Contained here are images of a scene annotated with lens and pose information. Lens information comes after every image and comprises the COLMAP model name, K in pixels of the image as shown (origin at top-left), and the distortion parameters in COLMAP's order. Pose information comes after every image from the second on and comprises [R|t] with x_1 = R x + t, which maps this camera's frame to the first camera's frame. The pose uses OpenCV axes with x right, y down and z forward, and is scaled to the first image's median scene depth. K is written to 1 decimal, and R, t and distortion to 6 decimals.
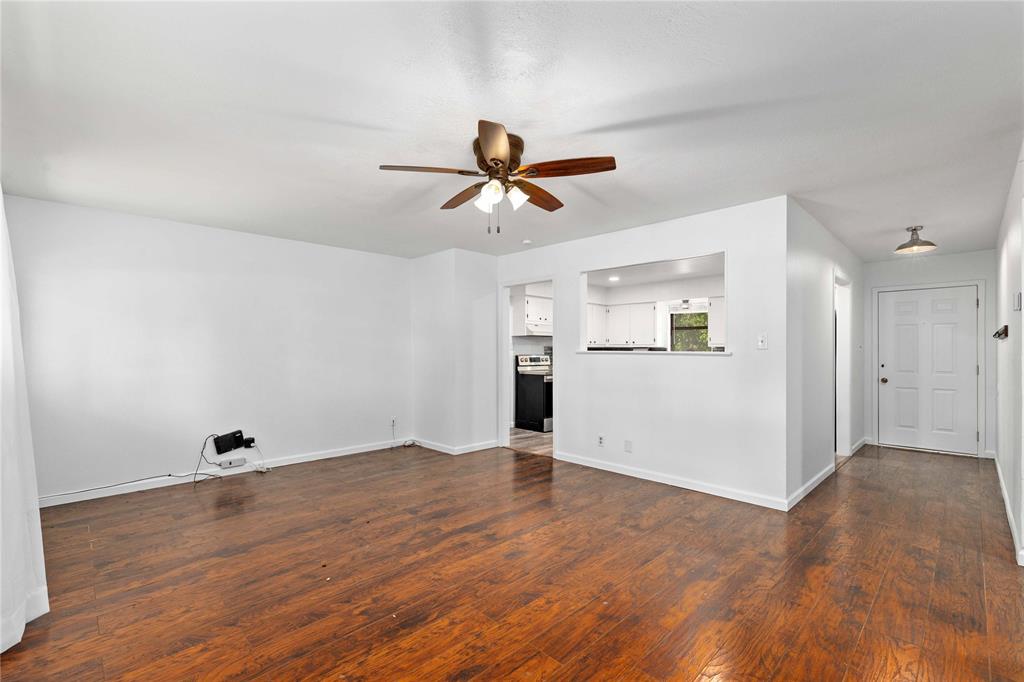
lens RADIAL K [[450.9, 0, 510.1], [0, 450.9, 344.7], [0, 0, 1]] dist [0.000515, 0.000166]
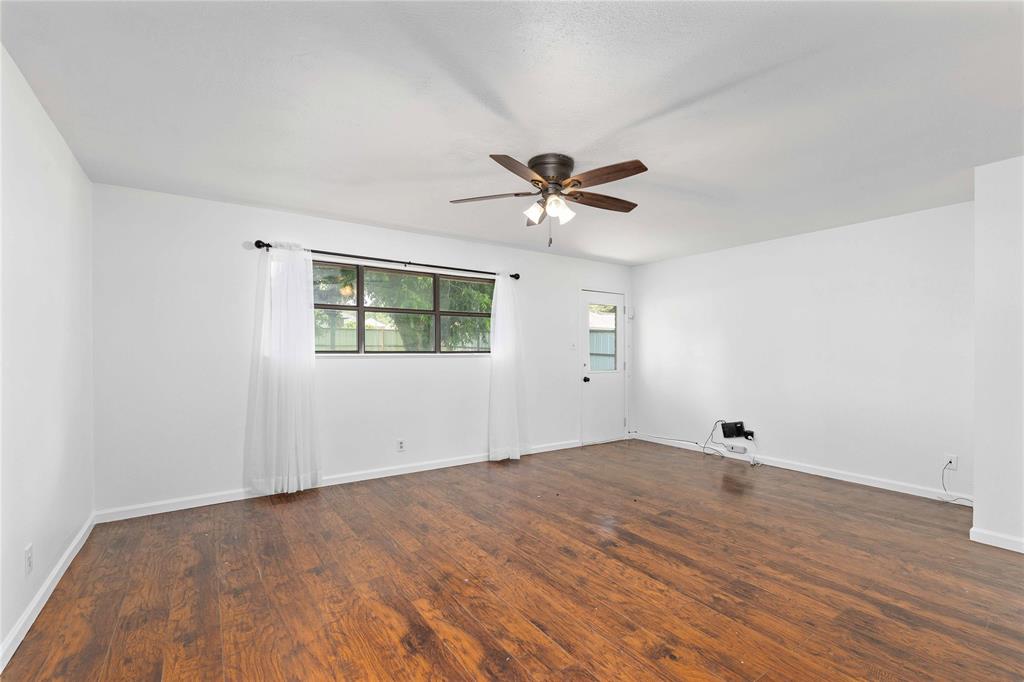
lens RADIAL K [[450.9, 0, 510.3], [0, 450.9, 346.9], [0, 0, 1]] dist [0.000515, 0.000166]
pose [[-0.176650, -0.007735, -0.984243, 0.909711], [0.009177, 0.999913, -0.009506, 0.010287], [0.984231, -0.010712, -0.176564, 0.927239]]
